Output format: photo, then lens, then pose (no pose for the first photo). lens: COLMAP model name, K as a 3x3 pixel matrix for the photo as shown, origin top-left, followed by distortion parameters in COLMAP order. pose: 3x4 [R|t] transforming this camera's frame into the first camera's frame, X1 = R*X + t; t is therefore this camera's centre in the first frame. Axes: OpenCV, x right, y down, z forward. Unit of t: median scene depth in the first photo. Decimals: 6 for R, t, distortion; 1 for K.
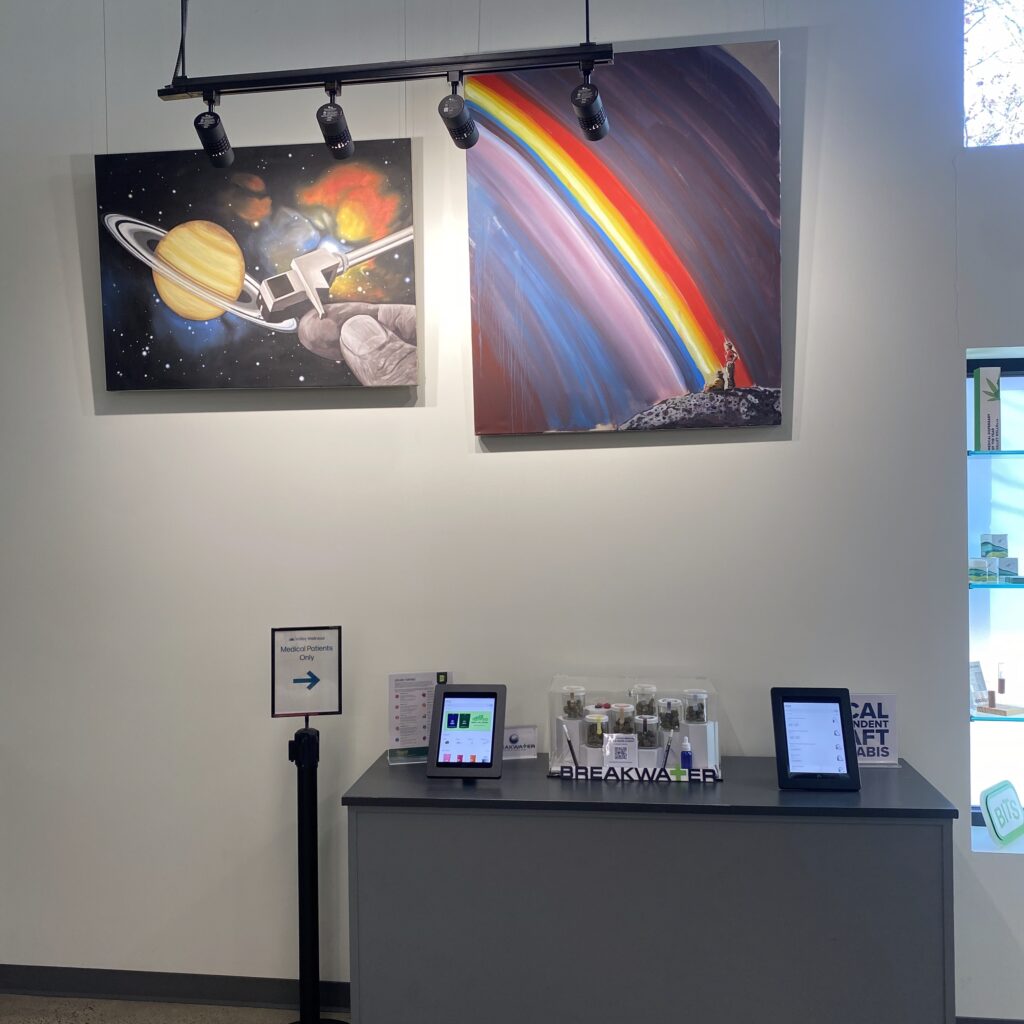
lens RADIAL K [[1002.2, 0, 512.0], [0, 1002.2, 512.0], [0, 0, 1]] dist [0.137074, -0.356892]
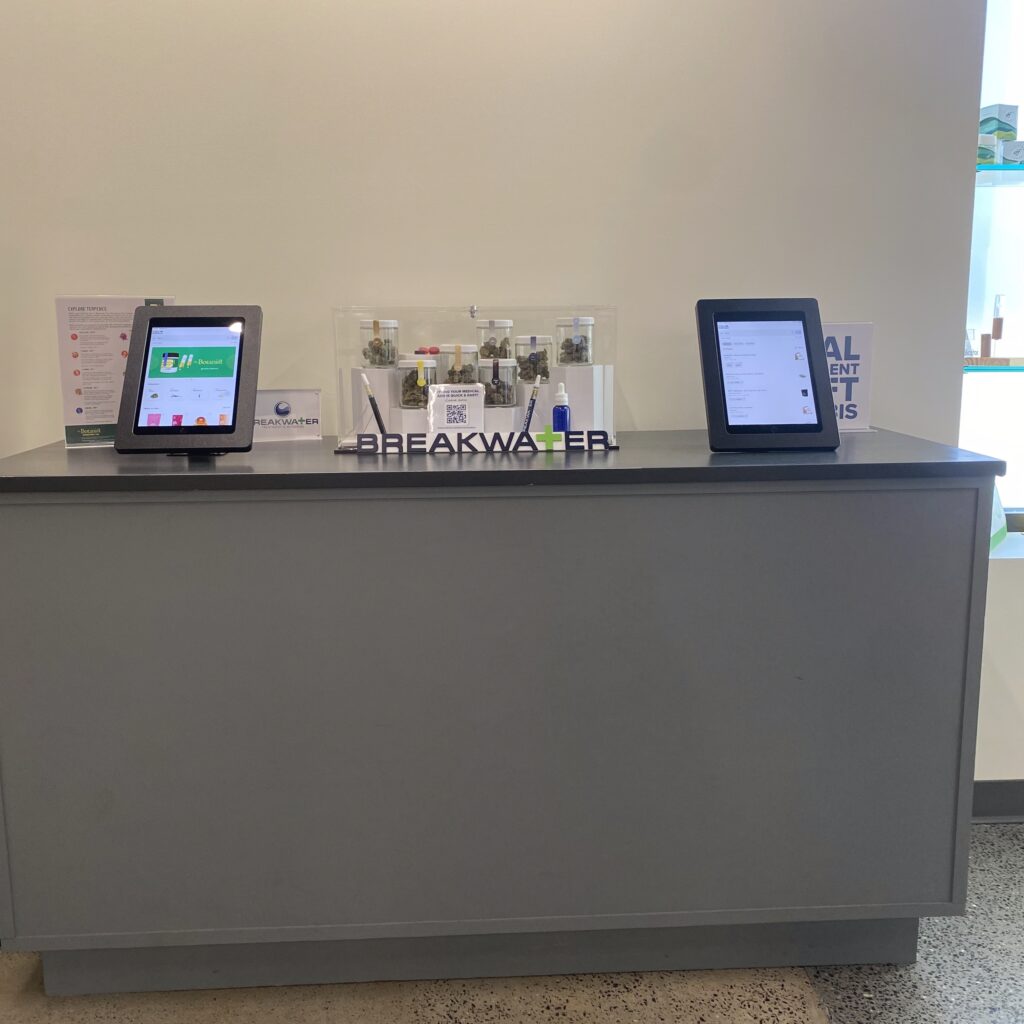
lens RADIAL K [[1020.6, 0, 509.1], [0, 1020.6, 480.7], [0, 0, 1]] dist [0.210045, -0.697044]
pose [[0.986026, -0.021482, 0.165202, 0.033308], [-0.003816, 0.988478, 0.151315, 0.172452], [-0.166549, -0.149831, 0.974583, 0.357253]]
